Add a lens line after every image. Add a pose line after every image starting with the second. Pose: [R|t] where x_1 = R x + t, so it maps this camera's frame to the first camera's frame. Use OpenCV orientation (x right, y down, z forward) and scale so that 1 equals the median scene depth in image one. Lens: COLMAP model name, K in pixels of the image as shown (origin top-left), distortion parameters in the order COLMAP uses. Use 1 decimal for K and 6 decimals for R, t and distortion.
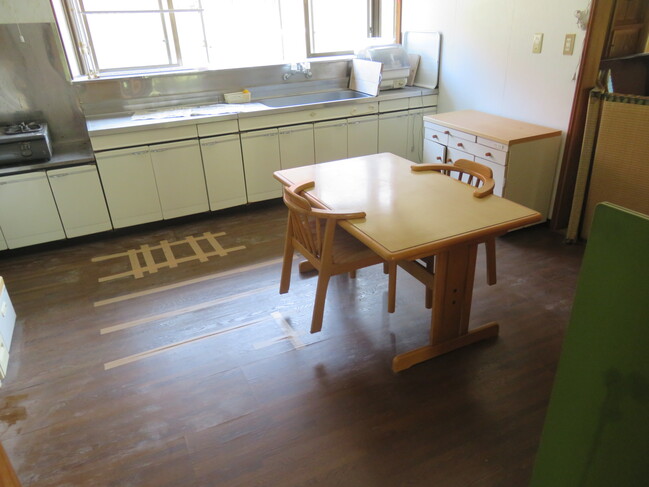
lens RADIAL K [[481.7, 0, 324.5], [0, 481.7, 243.5], [0, 0, 1]] dist [0.004668, 0.007643]
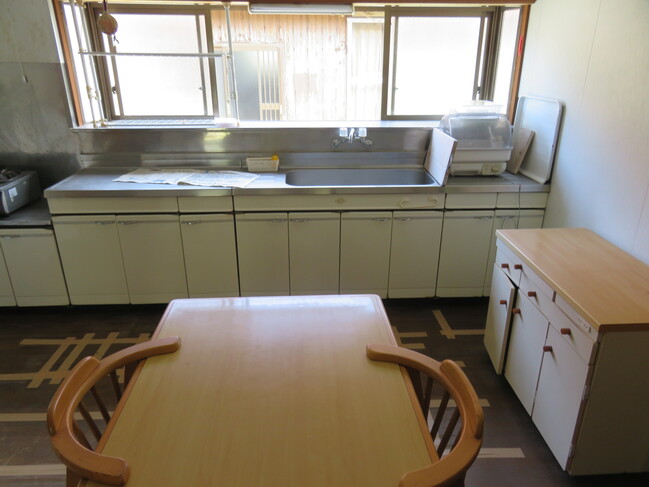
lens RADIAL K [[485.9, 0, 324.5], [0, 485.9, 243.5], [0, 0, 1]] dist [-0.000787, -0.004540]
pose [[0.920766, 0.174068, -0.349129, 0.213985], [-0.200722, 0.978774, -0.041376, -0.166687], [0.334516, 0.108175, 0.936161, 0.312490]]
